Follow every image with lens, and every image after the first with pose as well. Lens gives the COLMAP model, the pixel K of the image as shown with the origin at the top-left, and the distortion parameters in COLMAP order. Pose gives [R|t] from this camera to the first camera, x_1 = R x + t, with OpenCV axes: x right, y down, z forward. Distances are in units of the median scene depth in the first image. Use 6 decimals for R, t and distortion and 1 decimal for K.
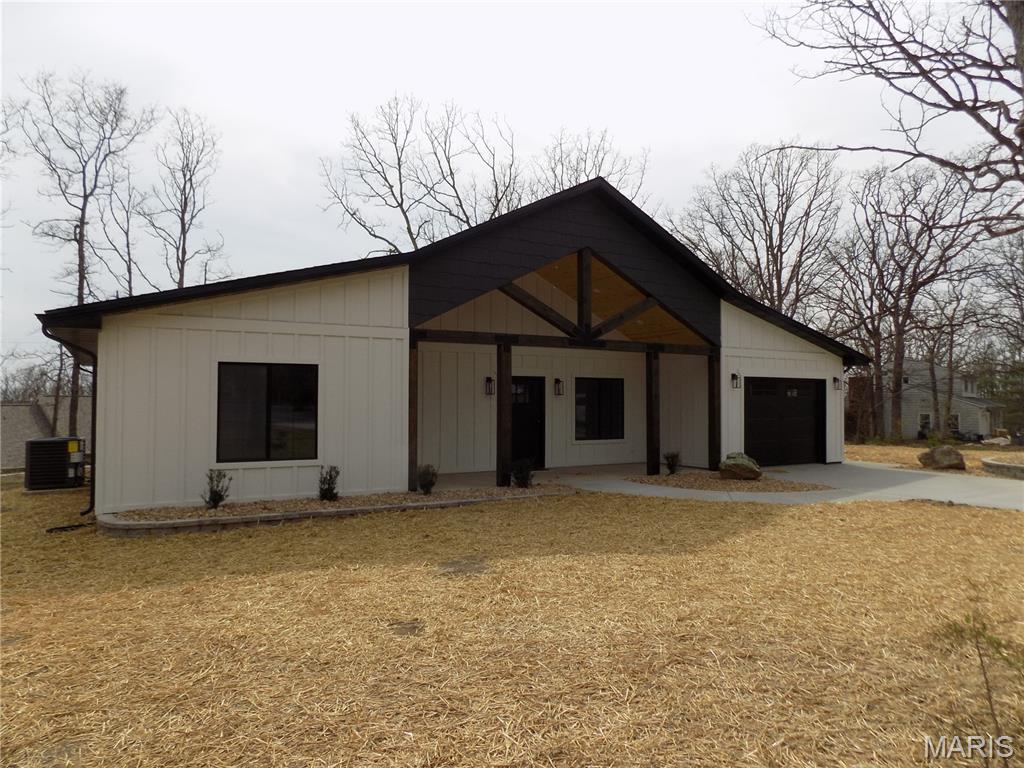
lens RADIAL K [[697.8, 0, 504.3], [0, 697.8, 381.8], [0, 0, 1]] dist [-0.052835, 0.065390]
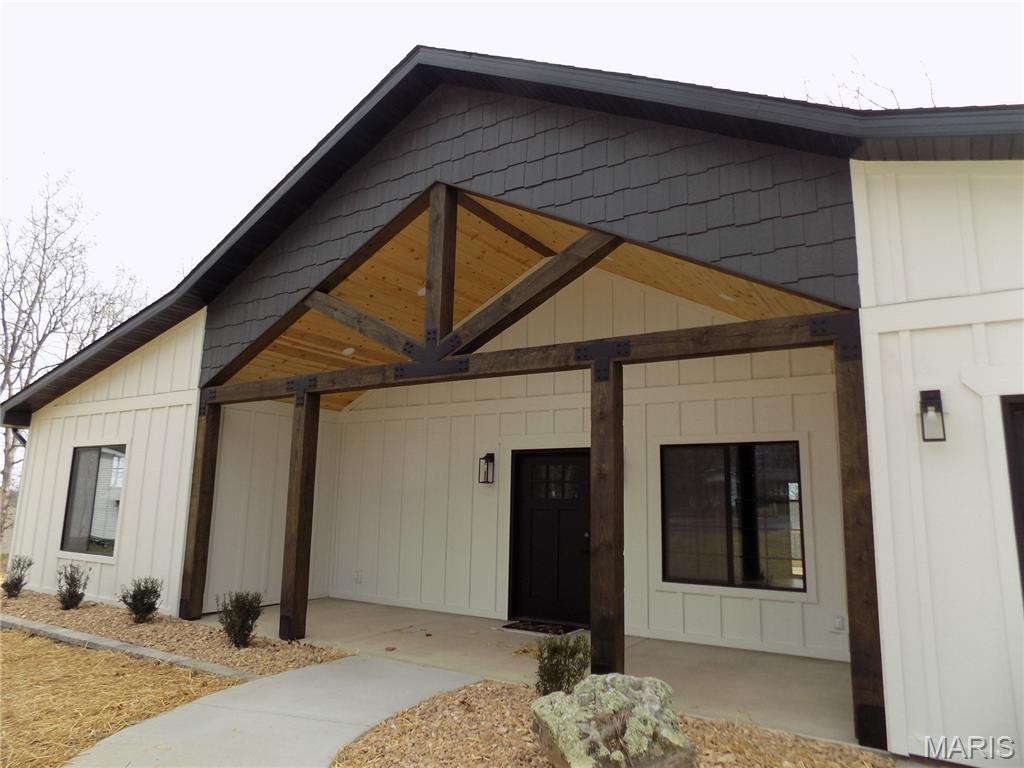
lens RADIAL K [[697.8, 0, 507.9], [0, 697.8, 378.3], [0, 0, 1]] dist [-0.052835, 0.065390]
pose [[0.463083, -0.150365, -0.873467, 0.498995], [0.008998, 0.986251, -0.165010, 0.027819], [0.886269, 0.068554, 0.458069, 0.729730]]
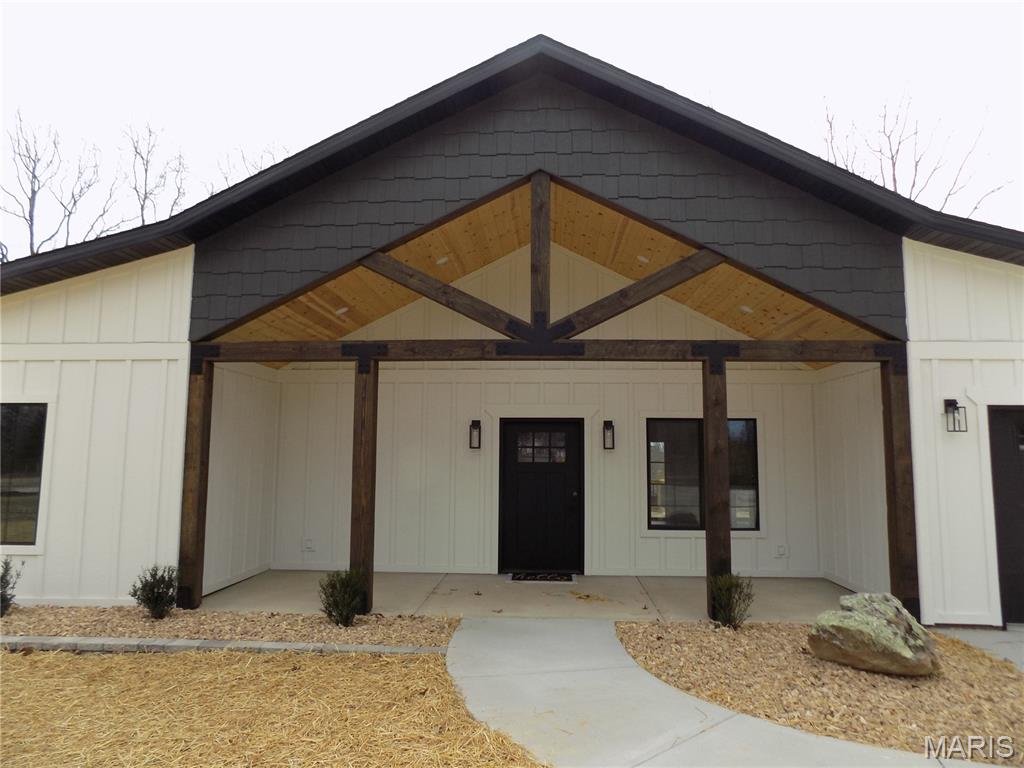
lens RADIAL K [[697.8, 0, 516.1], [0, 697.8, 376.8], [0, 0, 1]] dist [-0.052835, 0.065390]
pose [[0.844472, -0.056021, -0.532661, 0.334947], [0.011481, 0.996180, -0.086569, 0.009055], [0.535476, 0.066990, 0.841889, 0.488061]]
